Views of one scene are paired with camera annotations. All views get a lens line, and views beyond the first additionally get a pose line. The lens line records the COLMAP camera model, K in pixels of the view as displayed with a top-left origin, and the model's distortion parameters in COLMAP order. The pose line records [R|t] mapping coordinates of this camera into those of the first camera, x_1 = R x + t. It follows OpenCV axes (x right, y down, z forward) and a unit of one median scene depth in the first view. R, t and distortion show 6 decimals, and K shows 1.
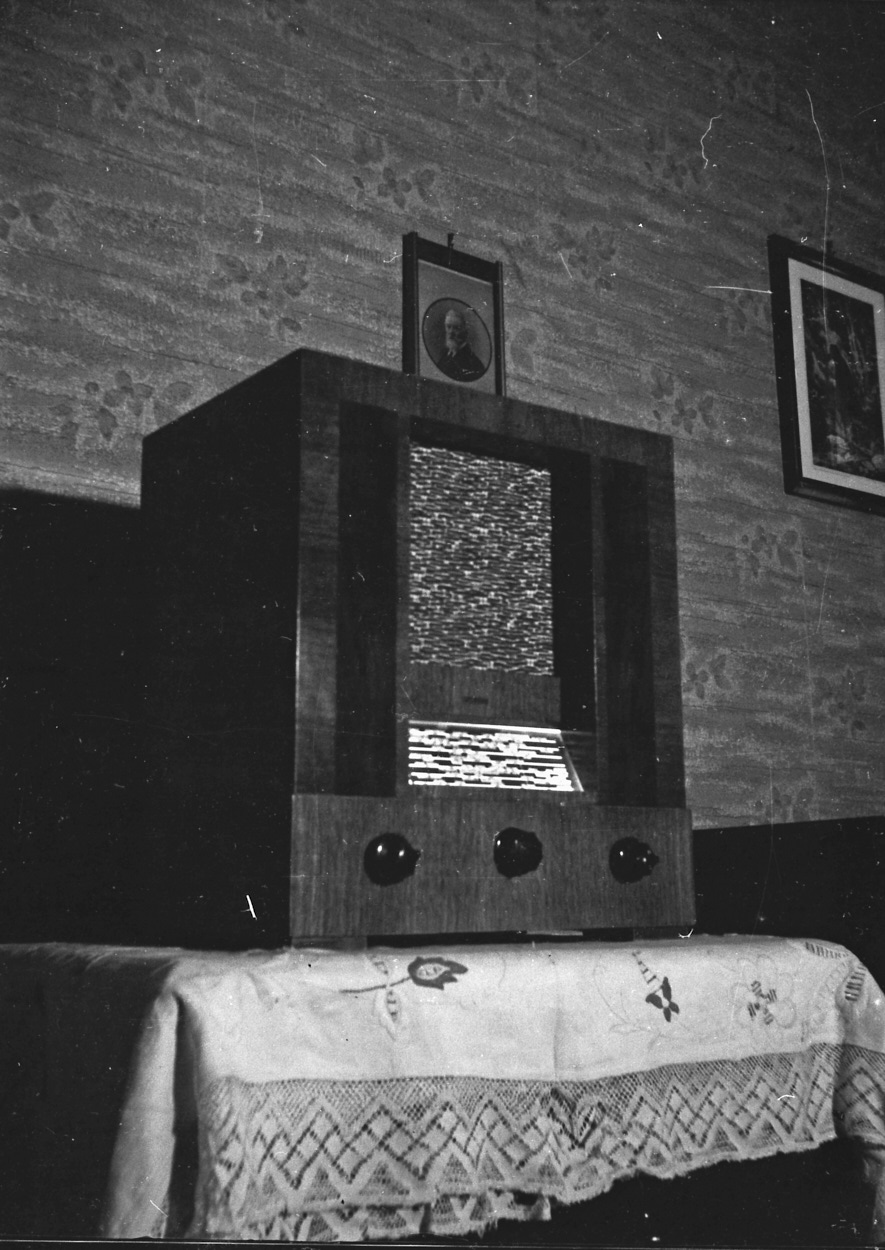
lens RADIAL K [[1427.9, 0, 439.3], [0, 1427.9, 623.5], [0, 0, 1]] dist [0.015907, 0.000000]
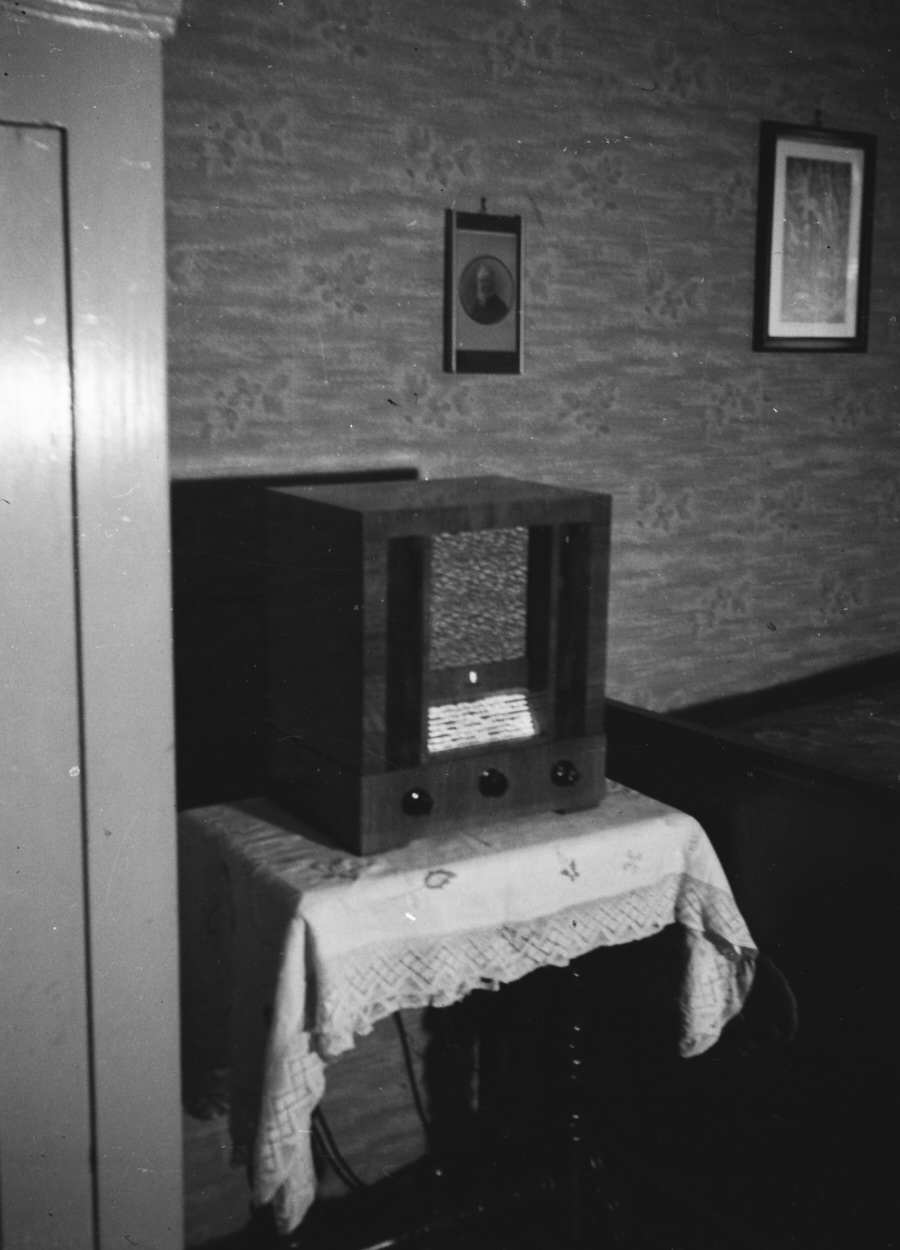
lens RADIAL K [[1391.0, 0, 450.4], [0, 1391.0, 625.1], [0, 0, 1]] dist [-0.007352, 0.000000]
pose [[0.998708, 0.026394, -0.043431, 0.051580], [-0.008637, 0.930279, 0.366751, -0.457390], [0.050083, -0.365902, 0.929305, -0.351995]]
